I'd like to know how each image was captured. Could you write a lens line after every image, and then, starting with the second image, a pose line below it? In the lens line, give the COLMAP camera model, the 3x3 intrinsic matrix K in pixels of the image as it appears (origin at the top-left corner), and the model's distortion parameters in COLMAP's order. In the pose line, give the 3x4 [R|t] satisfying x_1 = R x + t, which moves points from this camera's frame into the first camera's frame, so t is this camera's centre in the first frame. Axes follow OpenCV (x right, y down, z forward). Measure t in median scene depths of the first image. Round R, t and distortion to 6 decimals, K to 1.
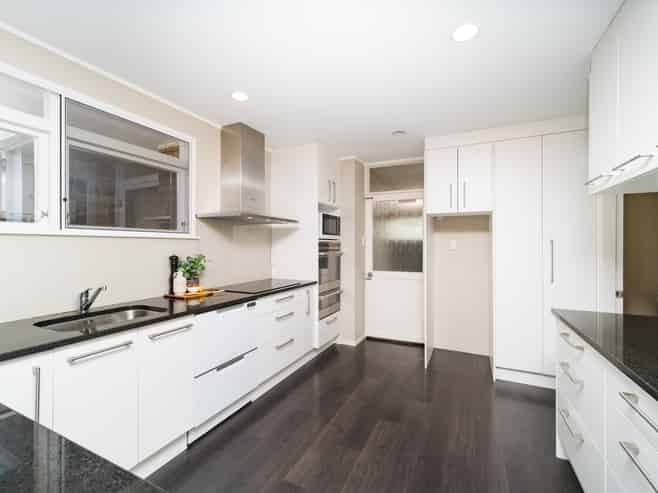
lens RADIAL K [[300.0, 0, 329.0], [0, 300.0, 246.5], [0, 0, 1]] dist [-0.000593, 0.000036]
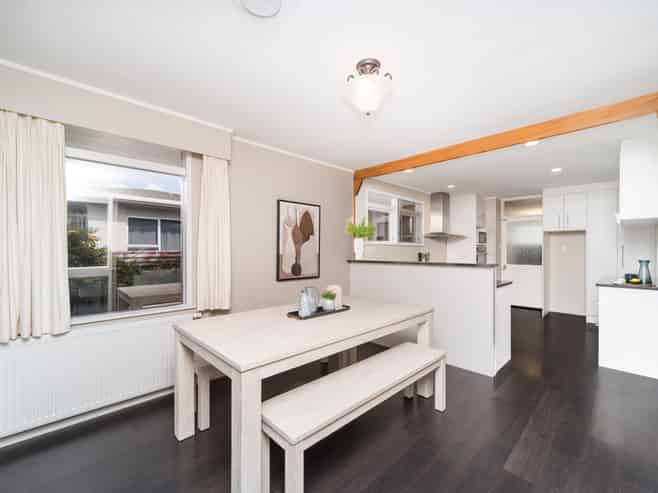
lens RADIAL K [[300.0, 0, 329.0], [0, 300.0, 246.5], [0, 0, 1]] dist [-0.000593, 0.000036]
pose [[0.941848, 0.007126, -0.335963, -0.286426], [-0.008194, 0.999965, -0.001761, -0.006820], [0.335939, 0.004412, 0.941874, -1.130991]]
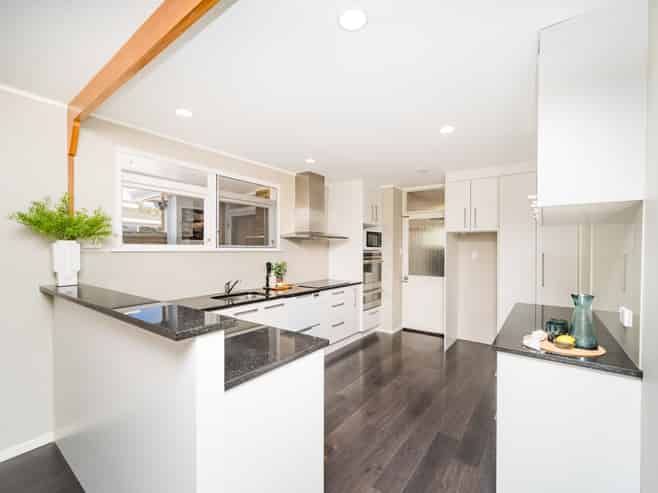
lens RADIAL K [[292.5, 0, 329.0], [0, 292.5, 246.5], [0, 0, 1]] dist [-0.057727, -0.000069]
pose [[0.983426, 0.002622, -0.181290, 0.054540], [-0.005433, 0.999873, -0.015012, -0.023614], [0.181228, 0.015748, 0.983315, -0.333210]]
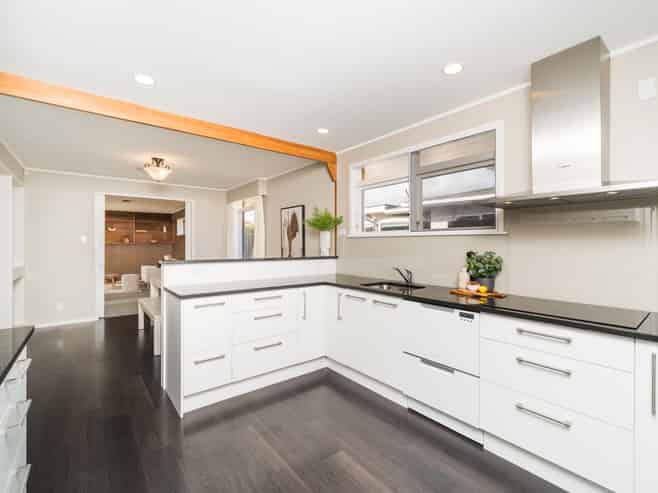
lens RADIAL K [[300.0, 0, 329.0], [0, 300.0, 246.5], [0, 0, 1]] dist [-0.000593, 0.000036]
pose [[-0.435945, 0.008749, -0.899931, 0.446487], [-0.000779, 0.999949, 0.010099, 0.000978], [0.899973, 0.005104, -0.435916, 0.733760]]
